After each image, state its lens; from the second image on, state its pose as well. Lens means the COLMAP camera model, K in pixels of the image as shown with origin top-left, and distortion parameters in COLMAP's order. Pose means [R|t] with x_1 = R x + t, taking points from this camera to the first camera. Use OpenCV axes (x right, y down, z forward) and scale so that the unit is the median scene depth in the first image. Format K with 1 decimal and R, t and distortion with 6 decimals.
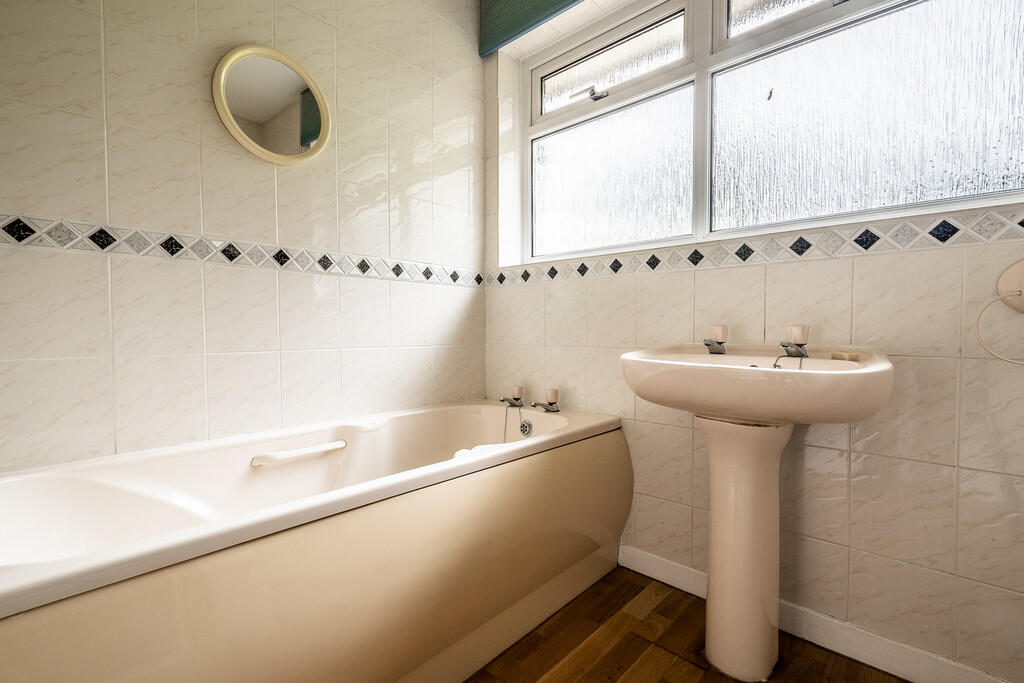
lens RADIAL K [[468.3, 0, 511.3], [0, 468.3, 344.5], [0, 0, 1]] dist [0.001145, 0.000230]
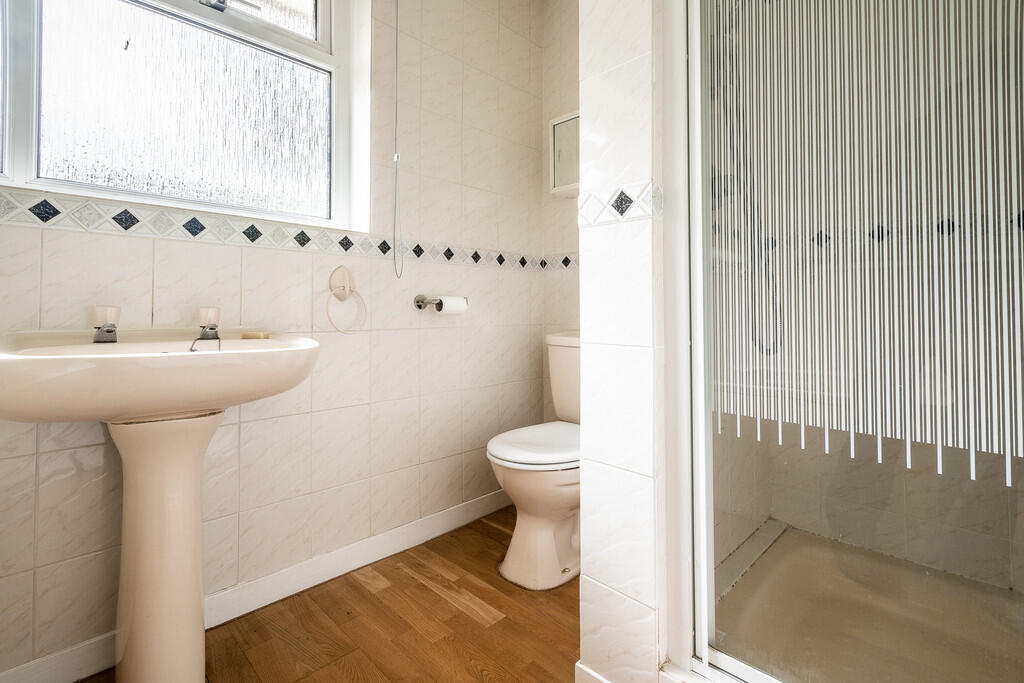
lens RADIAL K [[468.3, 0, 497.9], [0, 468.3, 299.6], [0, 0, 1]] dist [0.001145, 0.000230]
pose [[0.048727, 0.024954, 0.998500, -0.346976], [0.031162, 0.999163, -0.026492, -0.011562], [-0.998326, 0.032406, 0.047909, 0.337847]]
